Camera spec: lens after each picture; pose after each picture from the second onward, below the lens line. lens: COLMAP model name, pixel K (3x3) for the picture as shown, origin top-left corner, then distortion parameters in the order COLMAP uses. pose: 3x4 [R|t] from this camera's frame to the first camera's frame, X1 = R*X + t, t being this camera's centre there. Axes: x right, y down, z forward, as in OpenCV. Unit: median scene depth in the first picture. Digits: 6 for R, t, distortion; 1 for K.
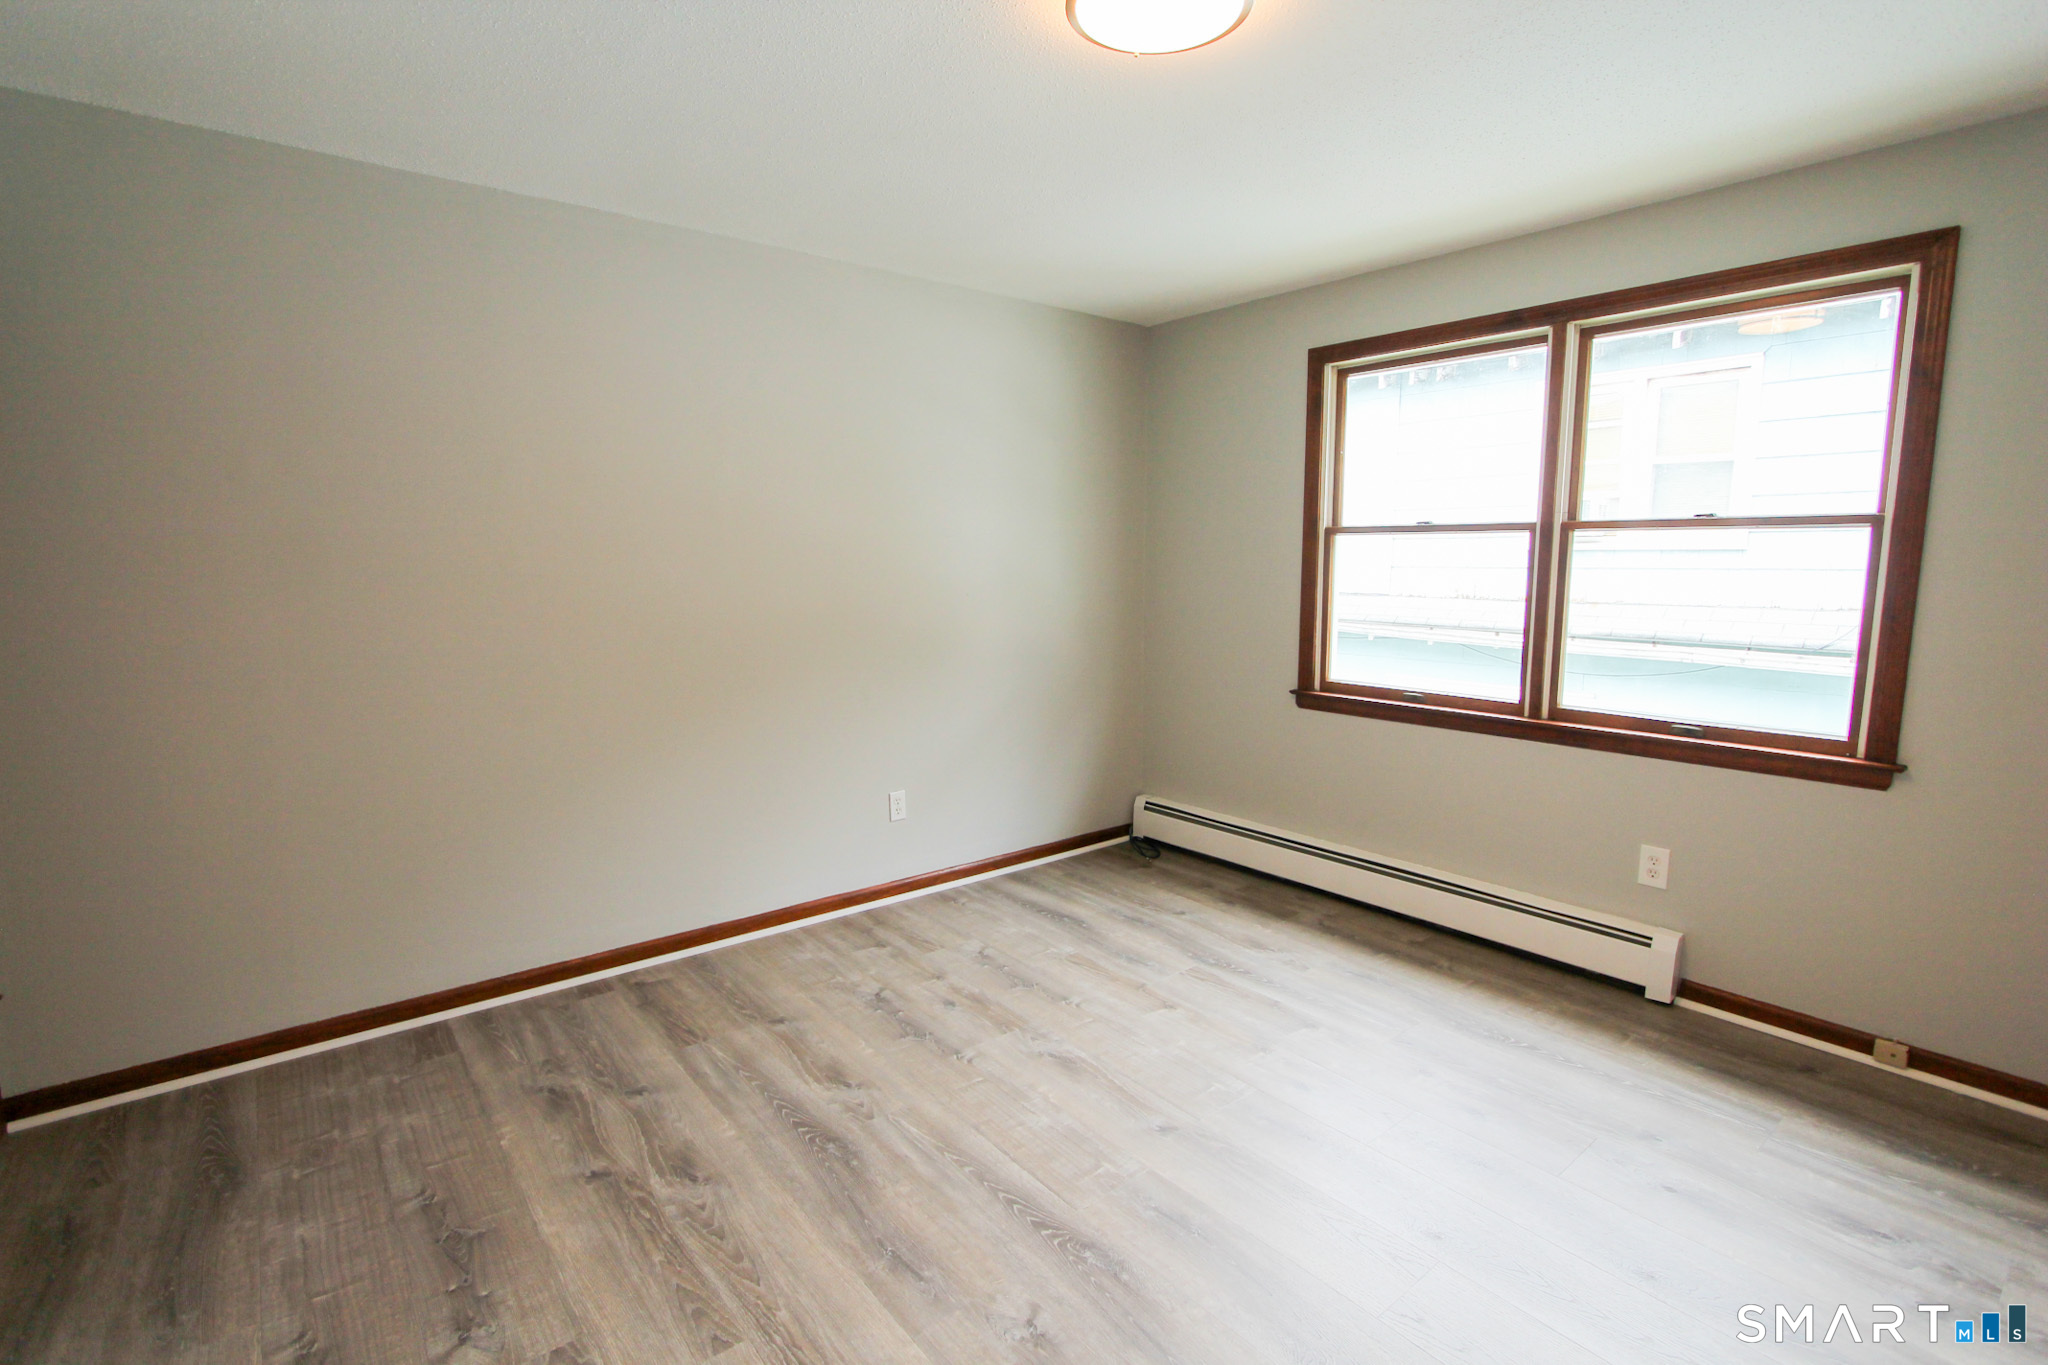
lens RADIAL K [[951.8, 0, 1020.8], [0, 951.8, 686.6], [0, 0, 1]] dist [-0.018195, 0.000092]
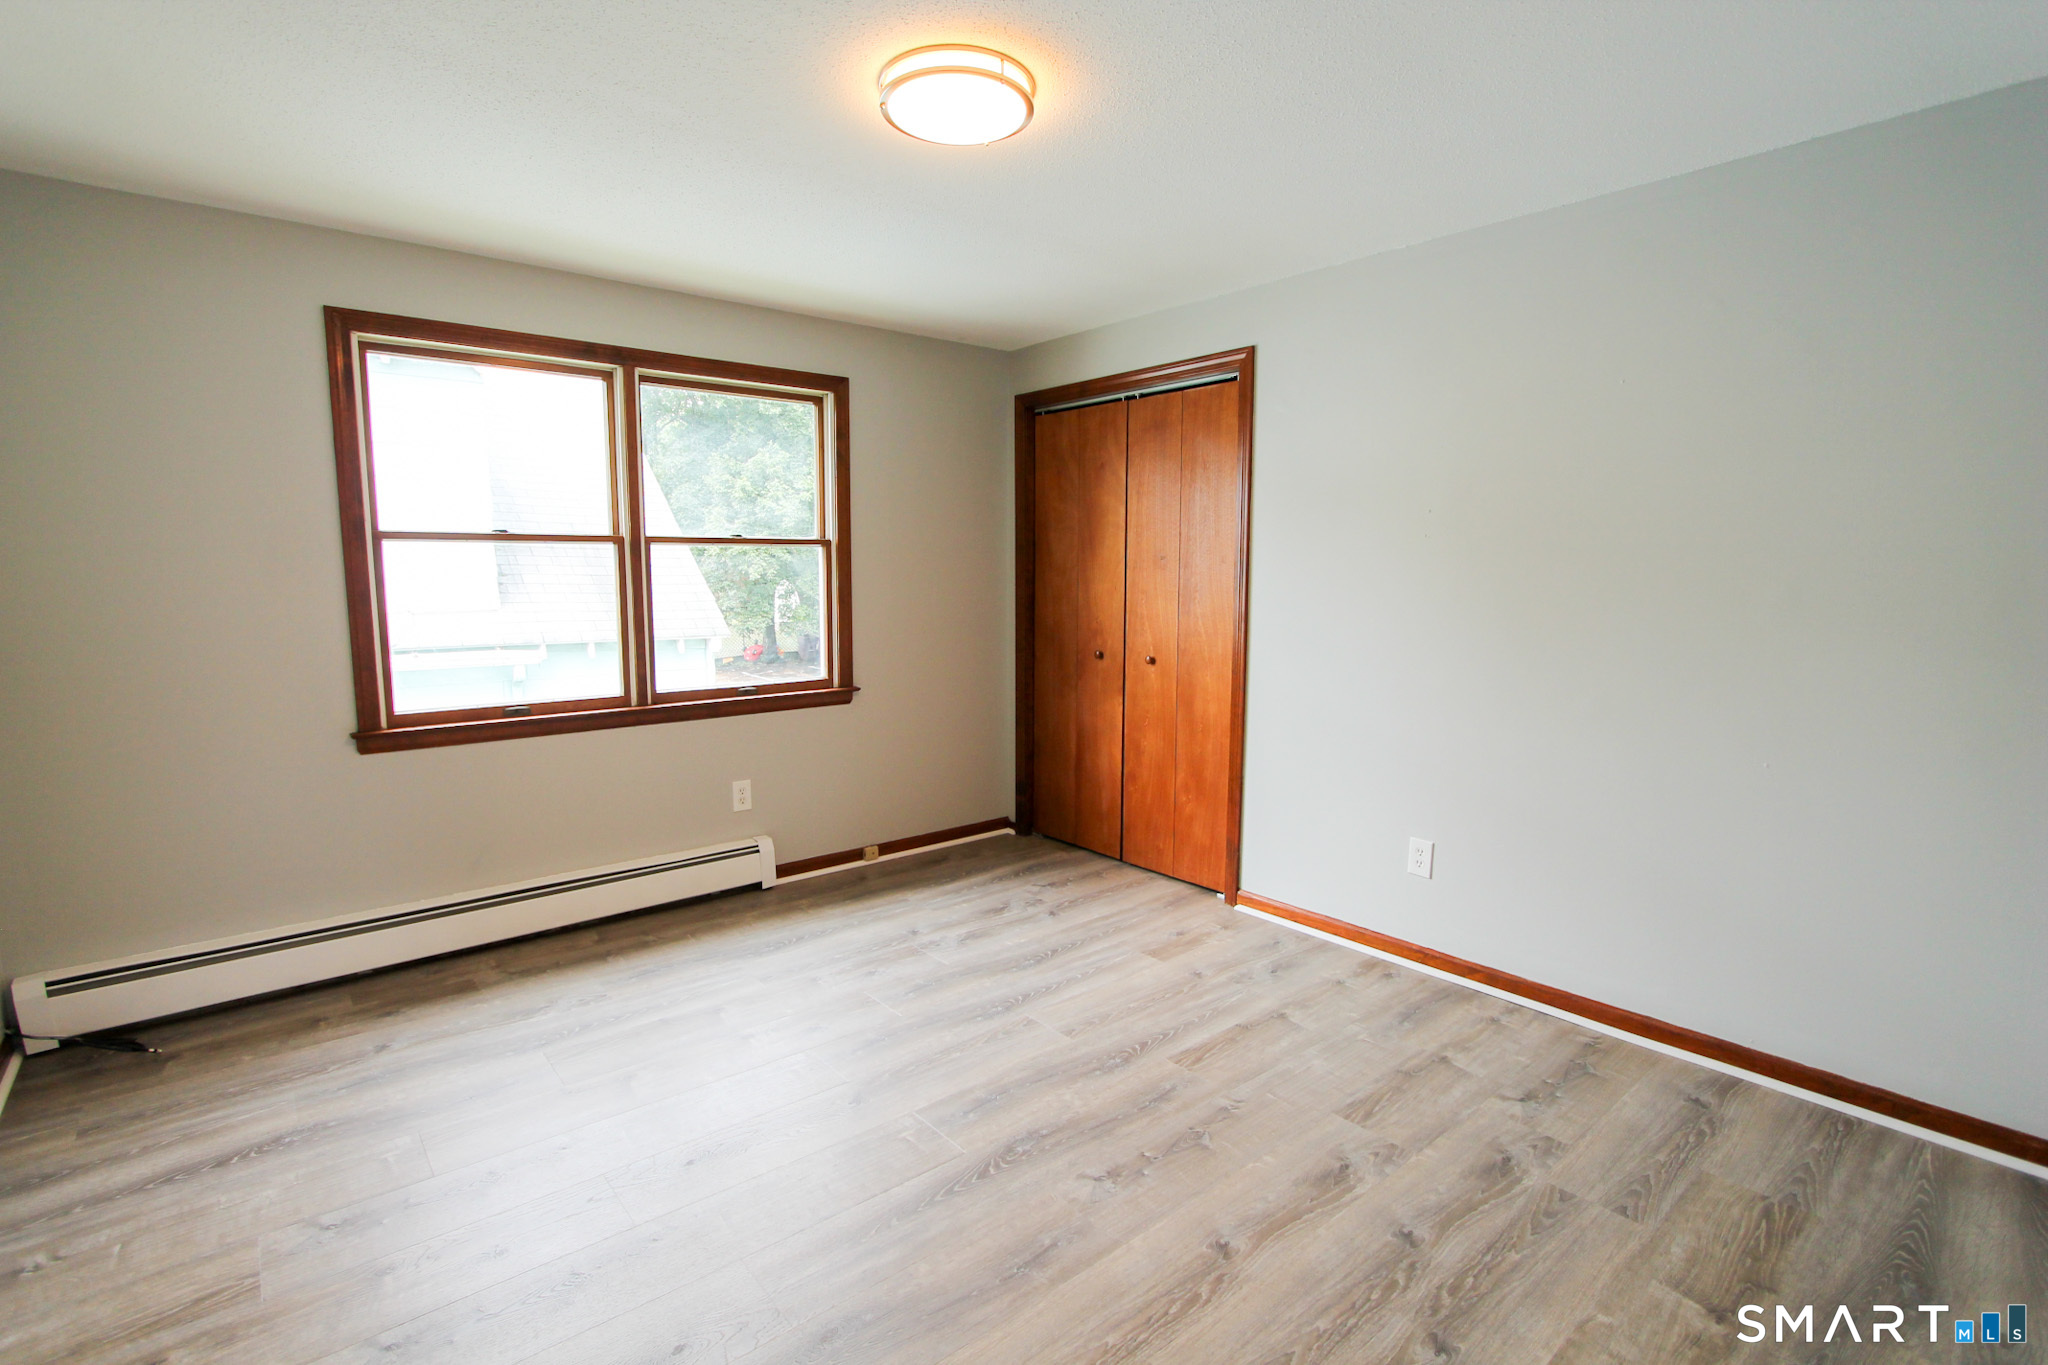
lens RADIAL K [[951.8, 0, 1020.8], [0, 951.8, 686.6], [0, 0, 1]] dist [-0.018195, 0.000092]
pose [[-0.015008, -0.122215, 0.992390, -0.613421], [0.136818, 0.982916, 0.123117, -0.069138], [-0.990483, 0.137624, 0.001970, 0.540373]]
